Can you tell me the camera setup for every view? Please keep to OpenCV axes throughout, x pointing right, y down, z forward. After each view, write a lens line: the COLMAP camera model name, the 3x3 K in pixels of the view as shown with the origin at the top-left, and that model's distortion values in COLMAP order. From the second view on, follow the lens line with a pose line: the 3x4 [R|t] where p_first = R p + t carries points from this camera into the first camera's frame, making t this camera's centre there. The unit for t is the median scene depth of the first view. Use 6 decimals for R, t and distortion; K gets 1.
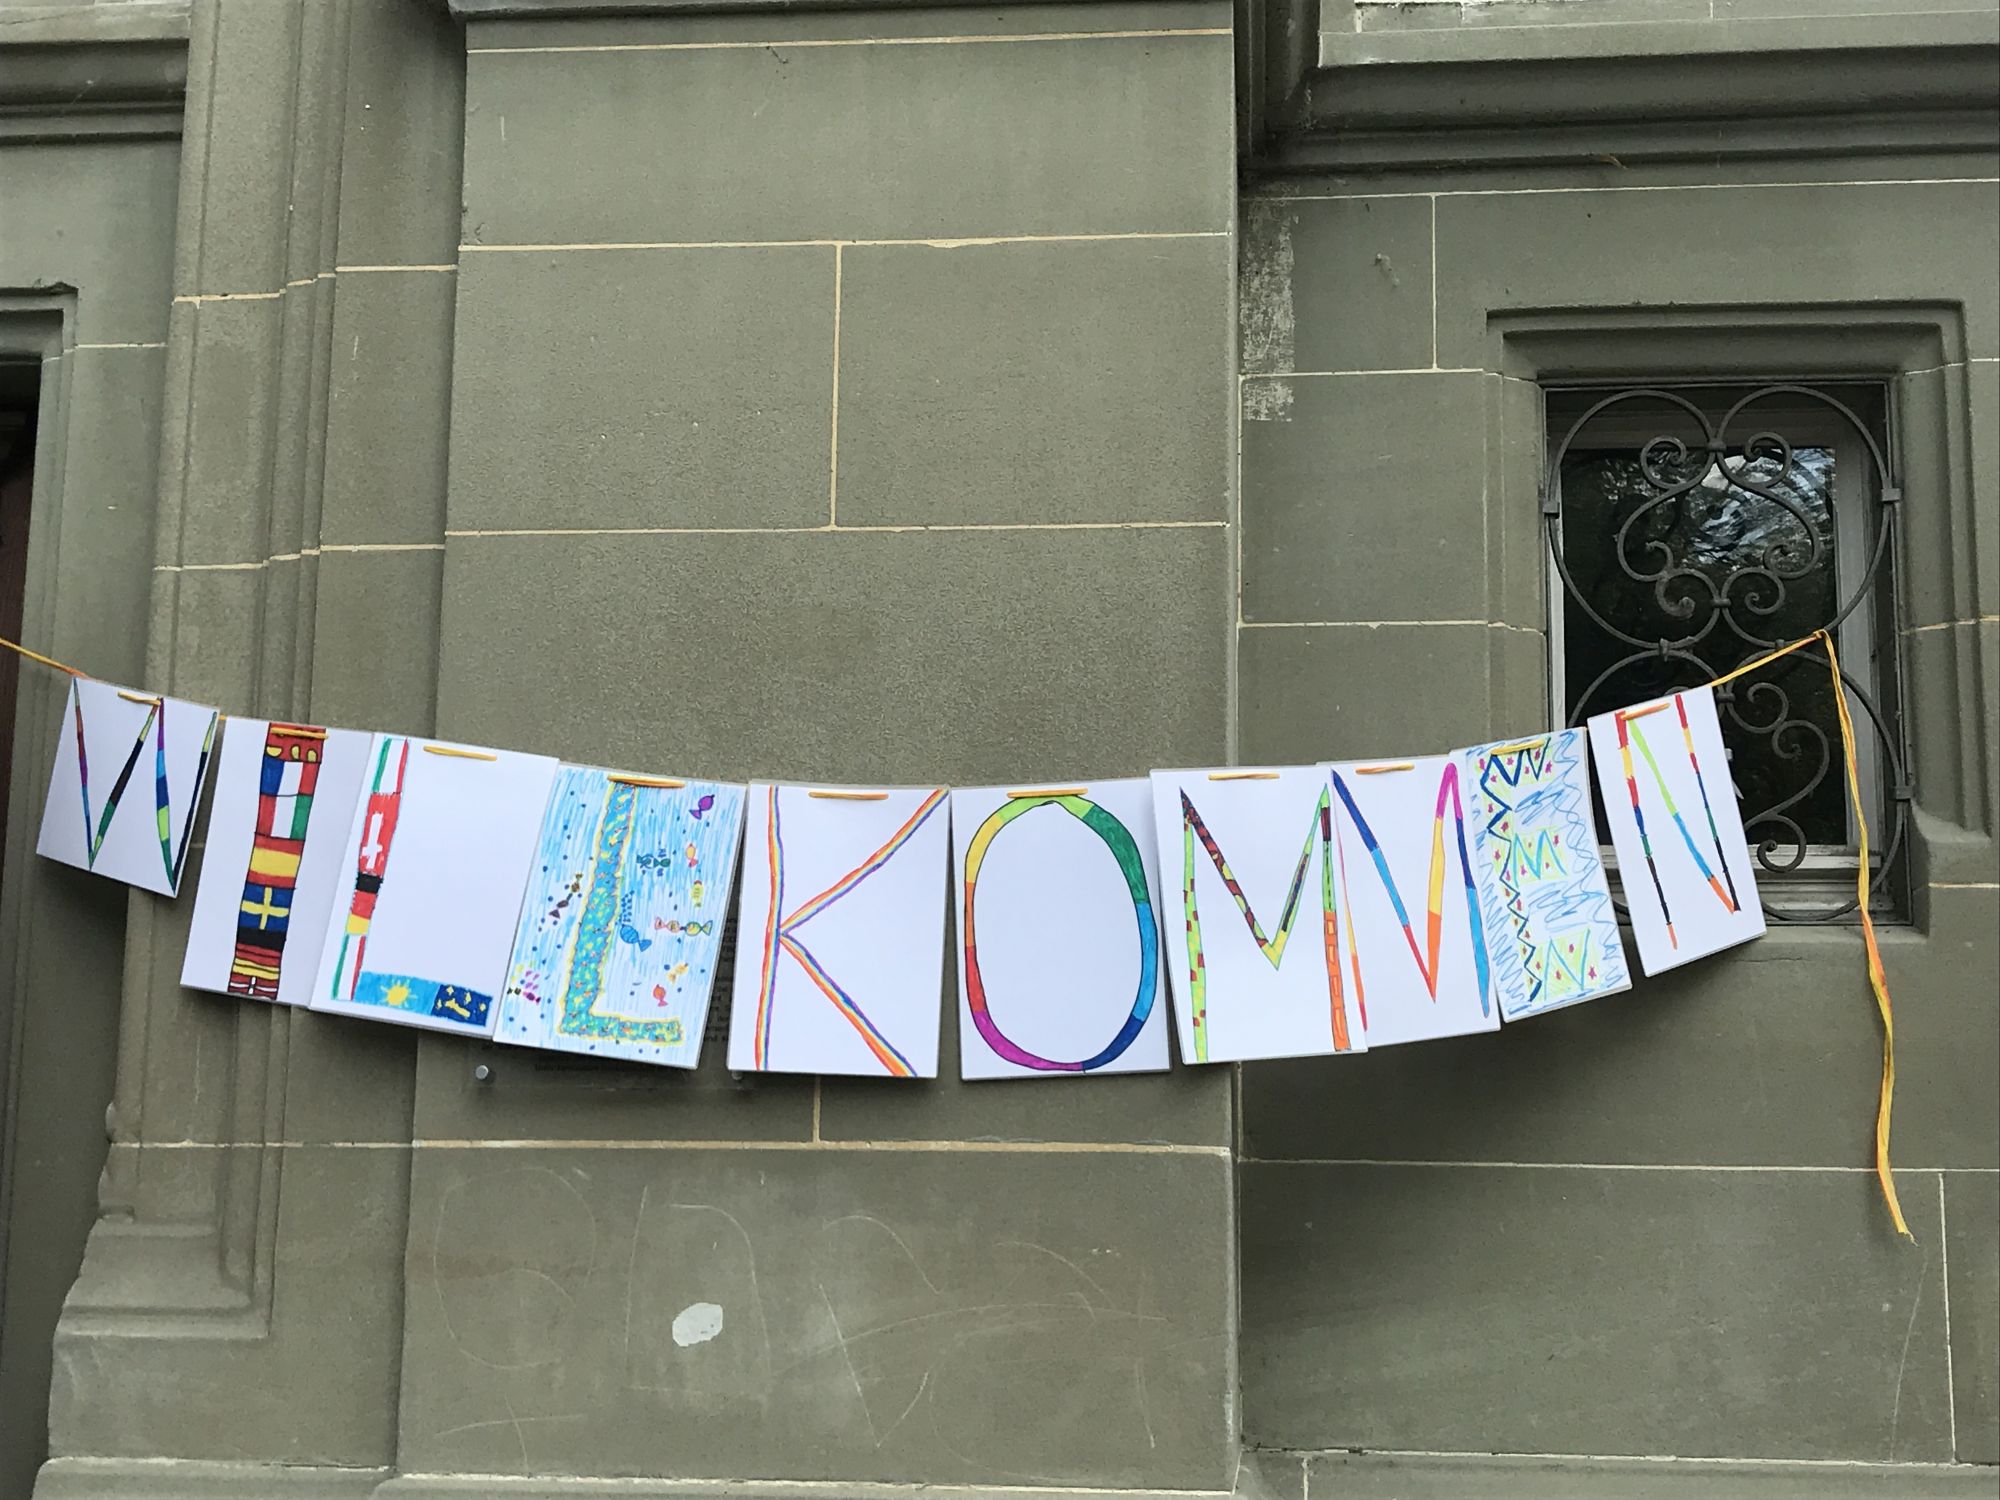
lens RADIAL K [[2696.2, 0, 1004.7], [0, 2696.2, 719.9], [0, 0, 1]] dist [0.242885, -0.924322]
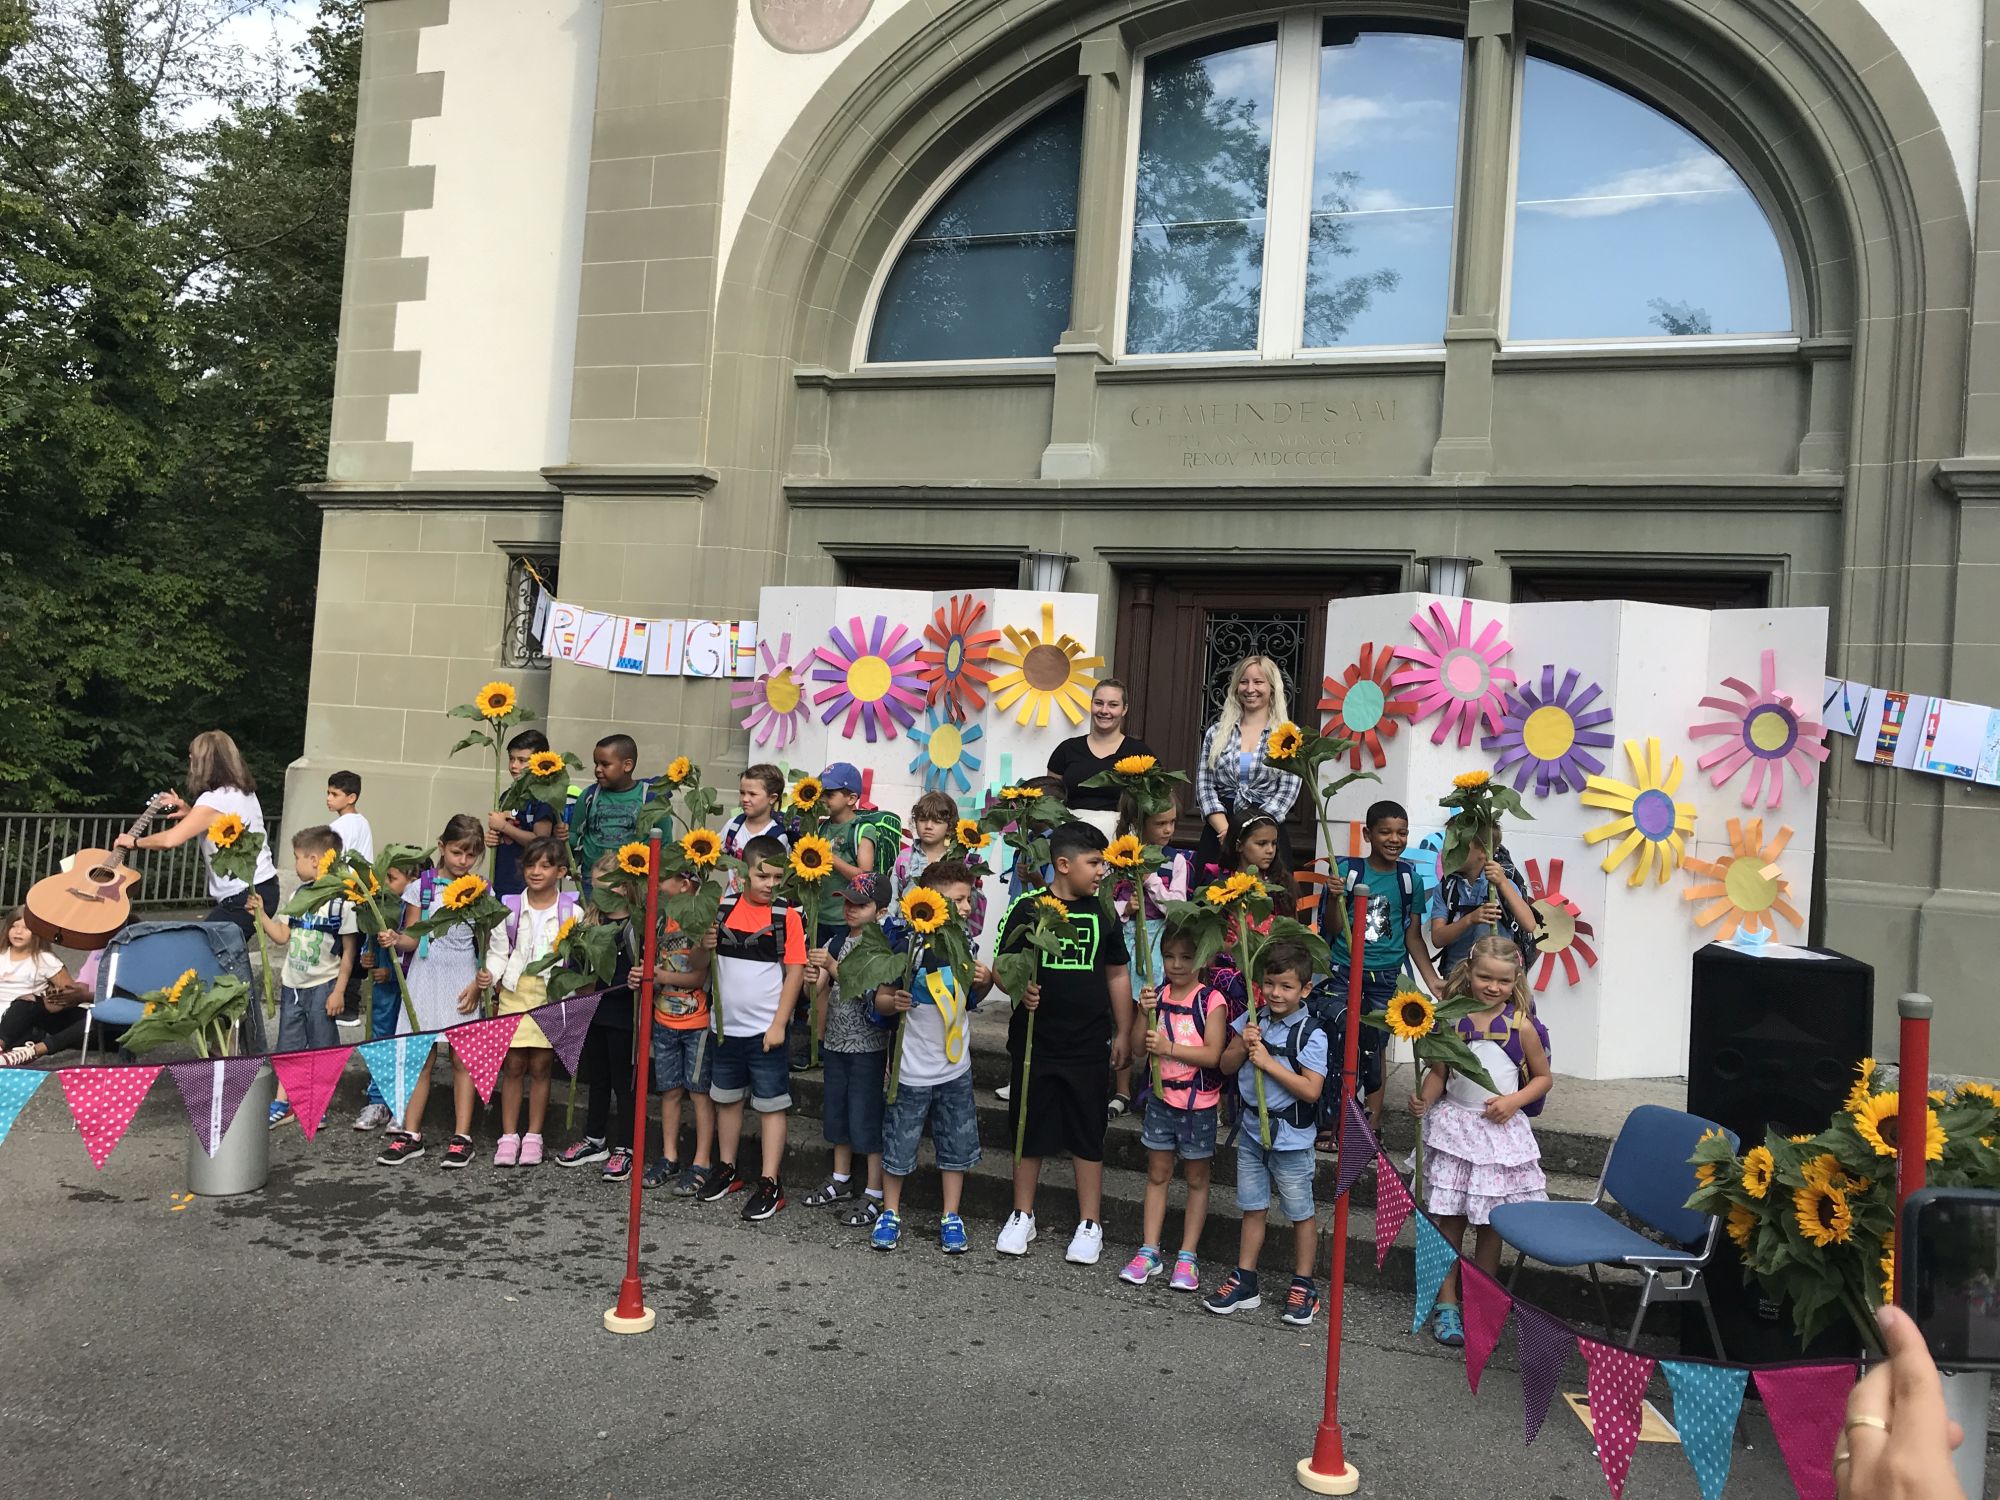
lens RADIAL K [[1653.8, 0, 1000.0], [0, 1653.8, 750.0], [0, 0, 1]] dist [0.029256, -0.028164]
pose [[0.964979, 0.049233, -0.257664, -0.862437], [-0.010775, 0.988841, 0.148588, -0.246922], [0.262104, -0.140608, 0.954741, -1.515289]]
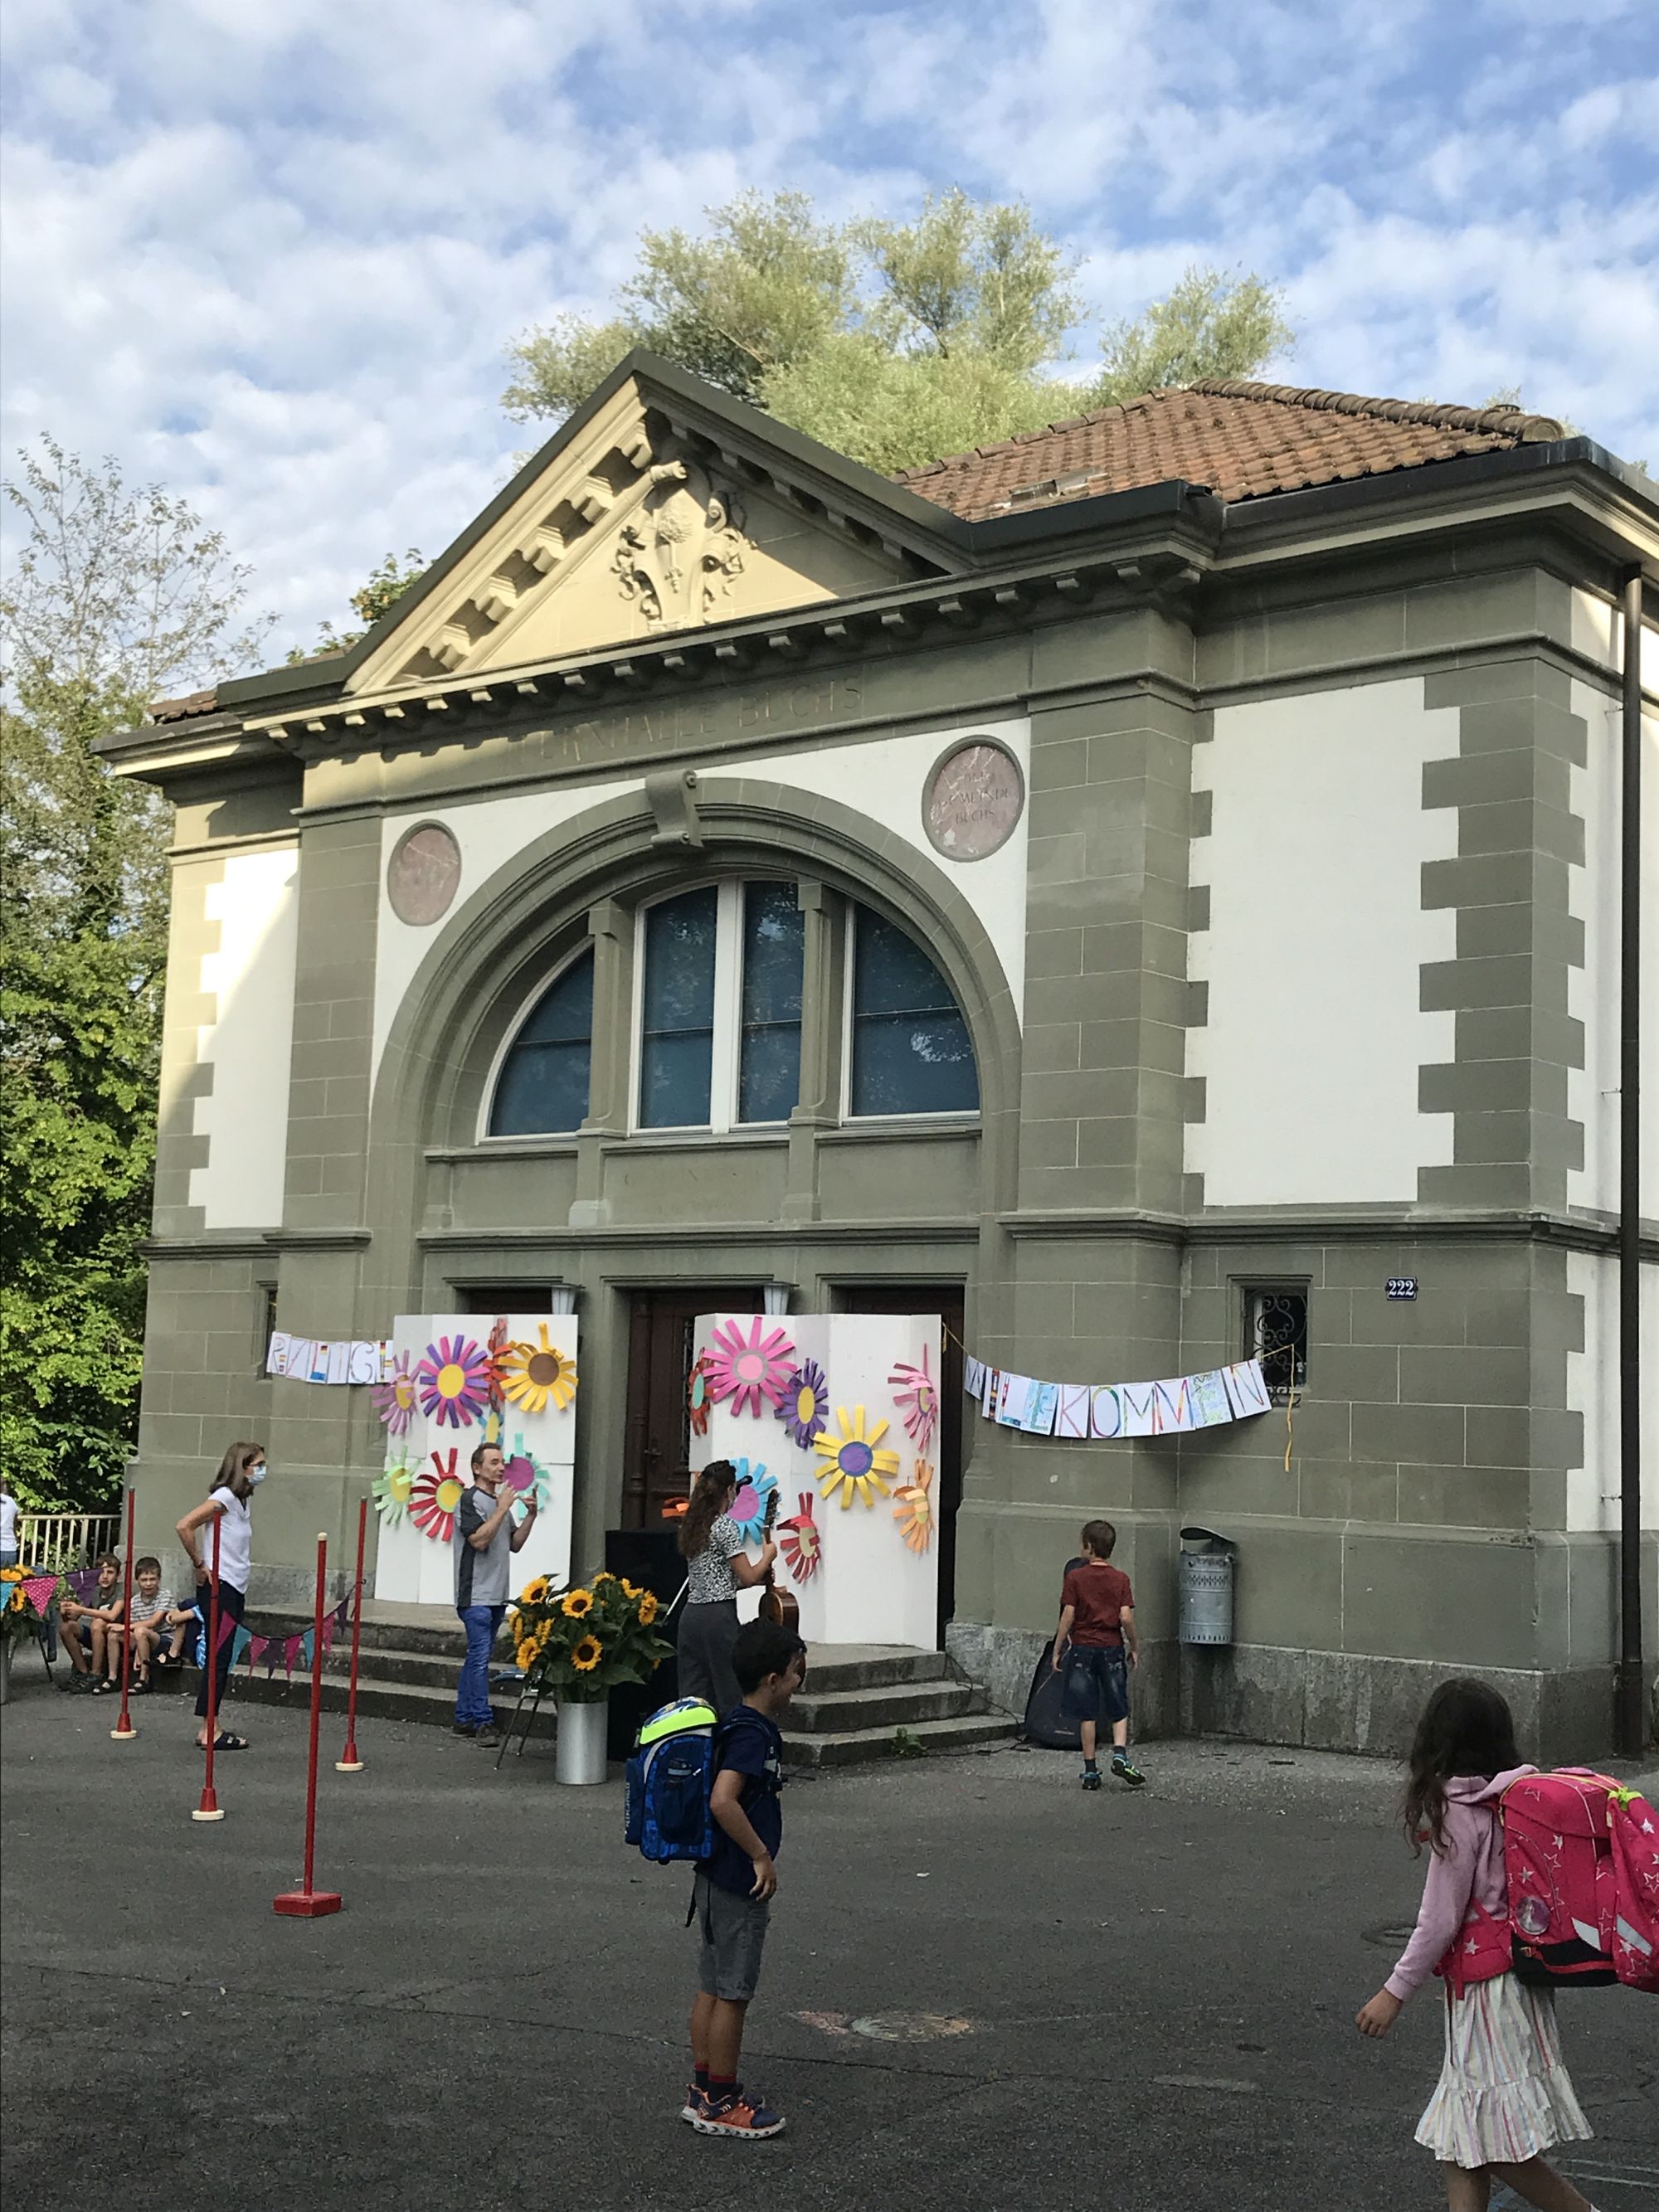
lens RADIAL K [[2888.3, 0, 829.5], [0, 2888.3, 1106.0], [0, 0, 1]] dist [0.208870, -0.022146]
pose [[0.840476, -0.044362, -0.540030, 2.666223], [0.075352, 0.996528, 0.035412, -0.768815], [0.536584, -0.070455, 0.840900, -4.099407]]
